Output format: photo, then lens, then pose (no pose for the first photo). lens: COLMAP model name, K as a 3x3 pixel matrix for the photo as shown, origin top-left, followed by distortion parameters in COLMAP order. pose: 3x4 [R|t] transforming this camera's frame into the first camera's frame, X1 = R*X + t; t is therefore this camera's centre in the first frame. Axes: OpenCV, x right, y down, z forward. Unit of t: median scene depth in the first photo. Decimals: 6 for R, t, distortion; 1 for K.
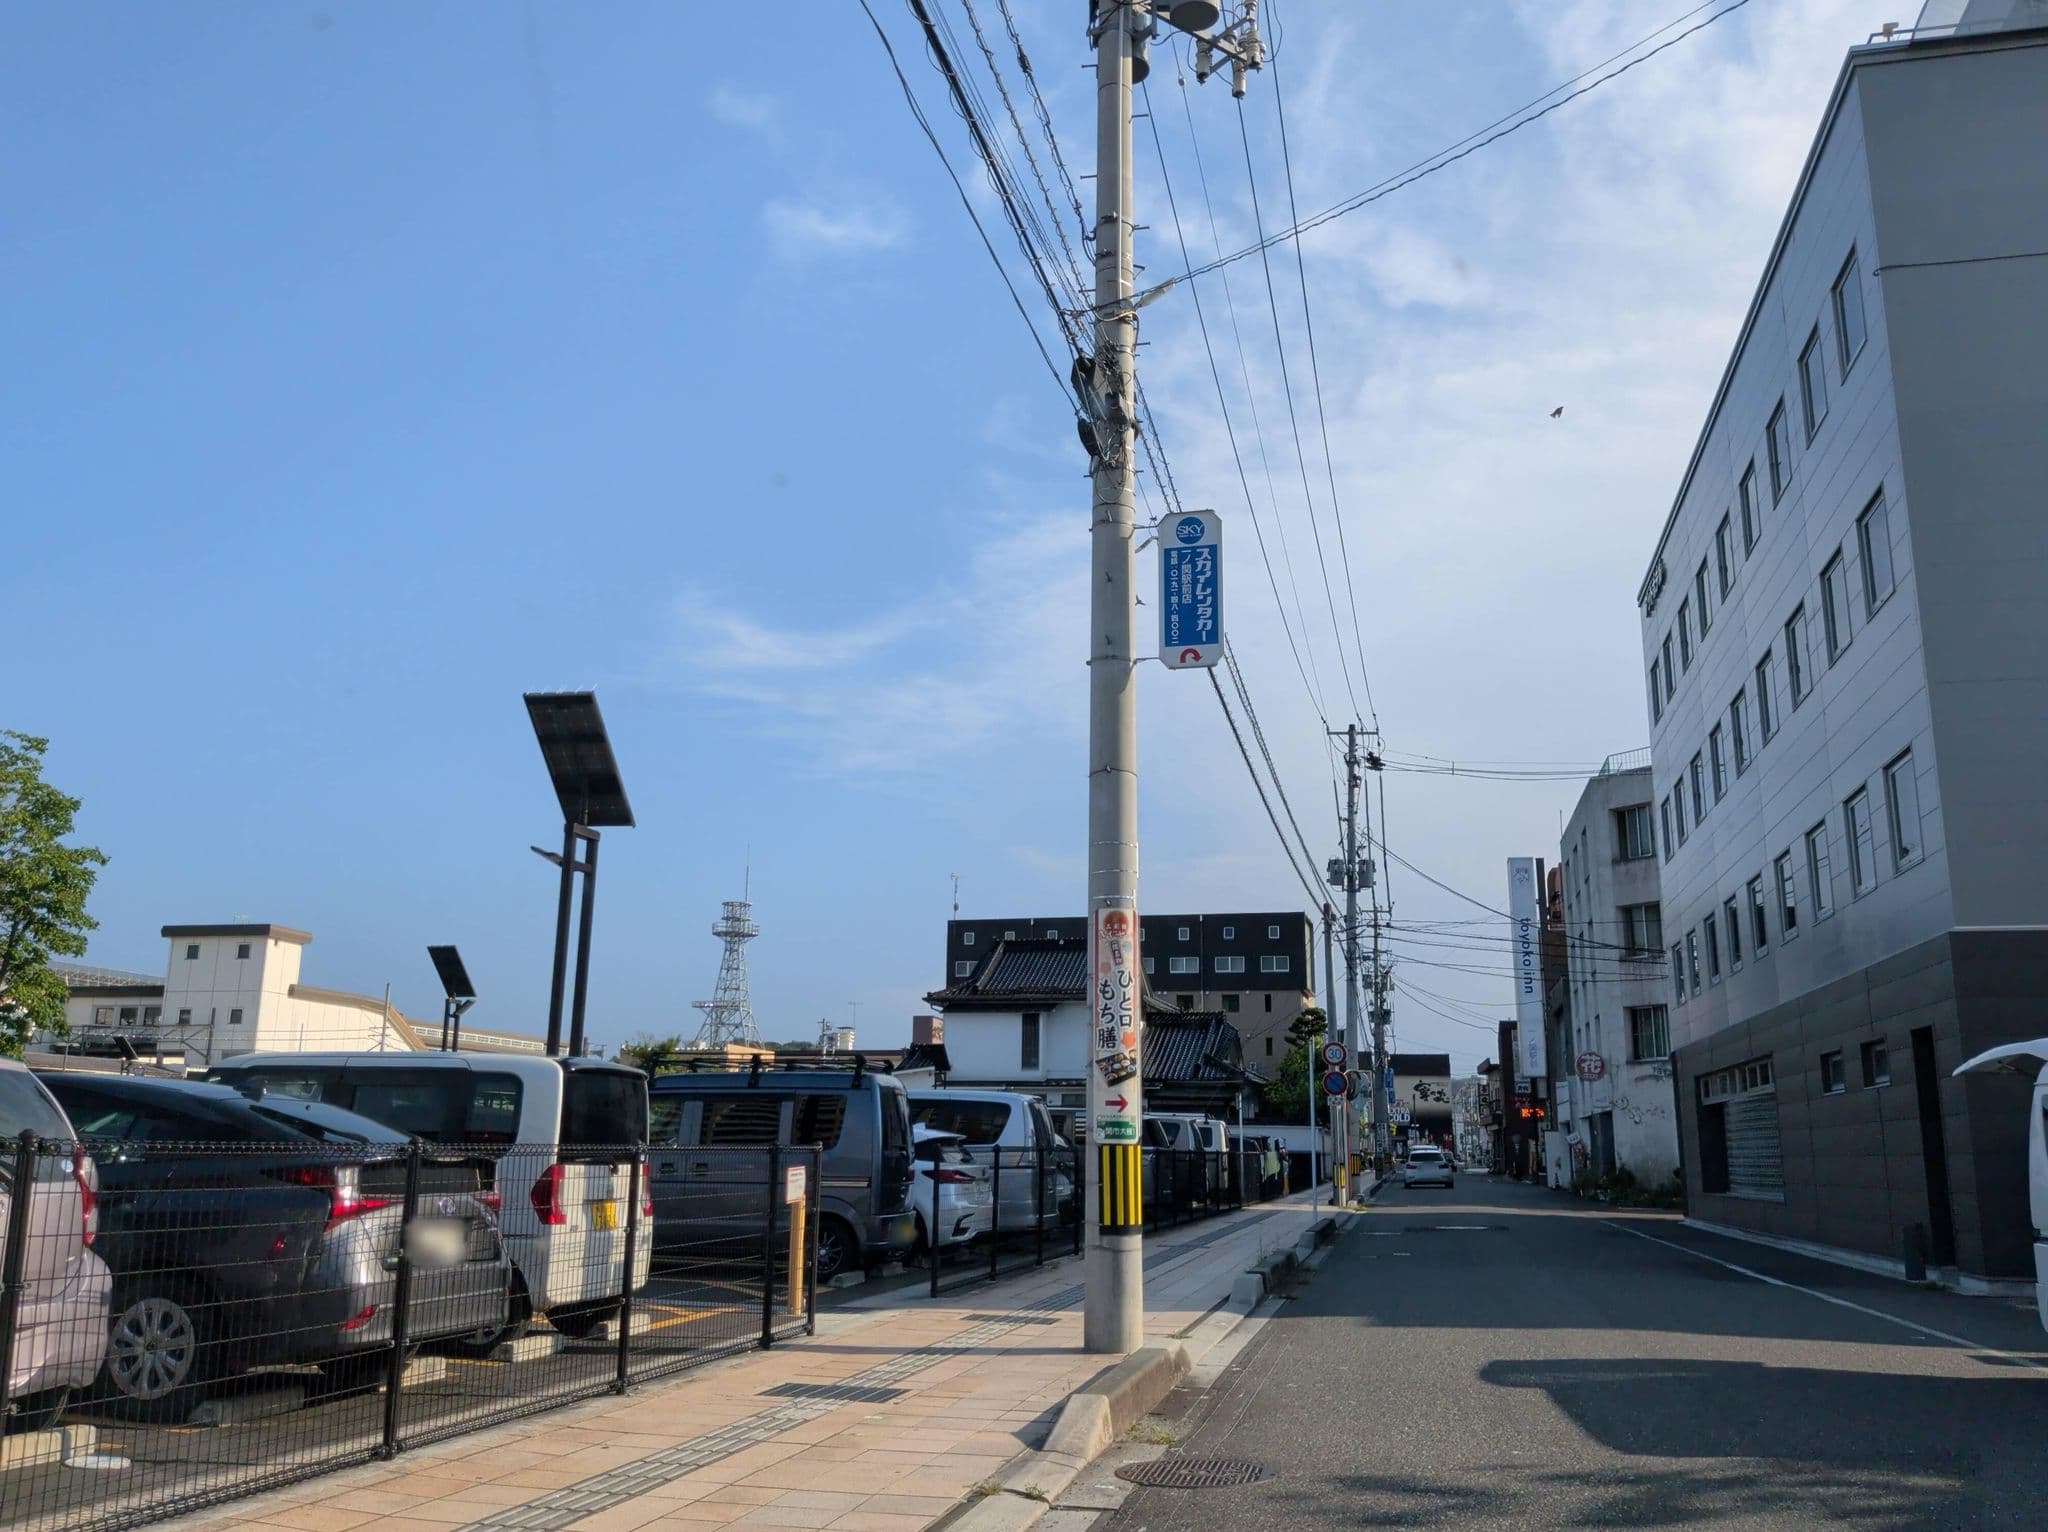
lens RADIAL K [[1684.5, 0, 1024.0], [0, 1684.5, 766.0], [0, 0, 1]] dist [0.090008, -0.126309]
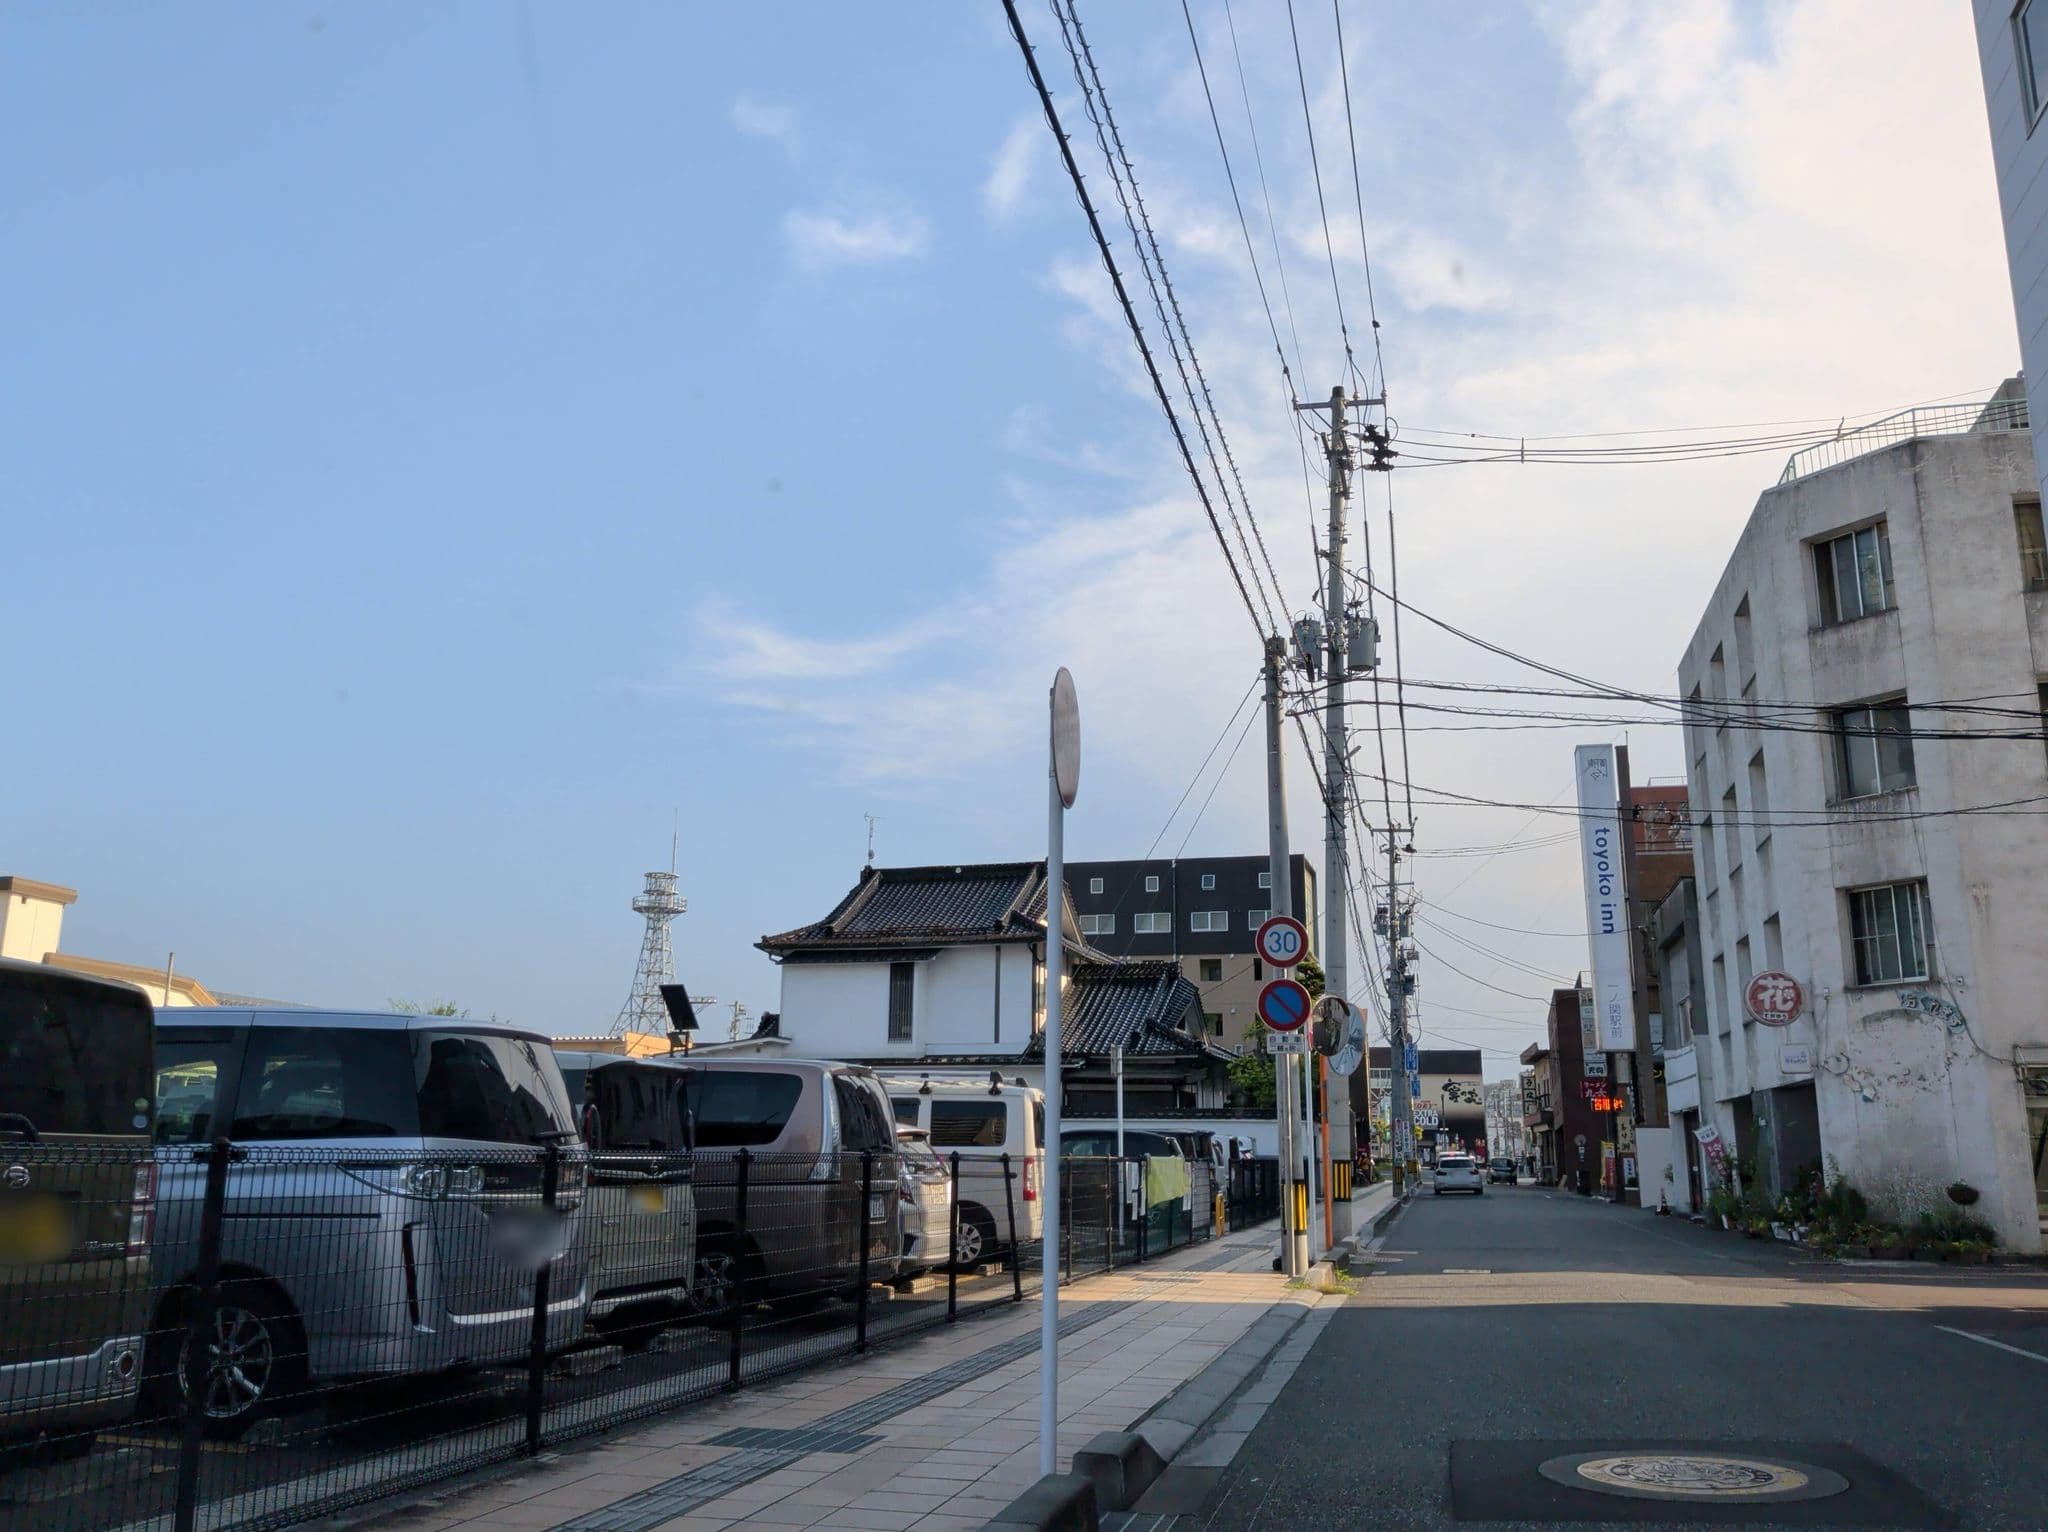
lens RADIAL K [[1650.7, 0, 1024.0], [0, 1650.7, 766.0], [0, 0, 1]] dist [0.073070, -0.103055]
pose [[0.999819, -0.005867, -0.018101, 0.052717], [0.005697, 0.999940, -0.009398, 0.054924], [0.018155, 0.009294, 0.999792, 0.238667]]
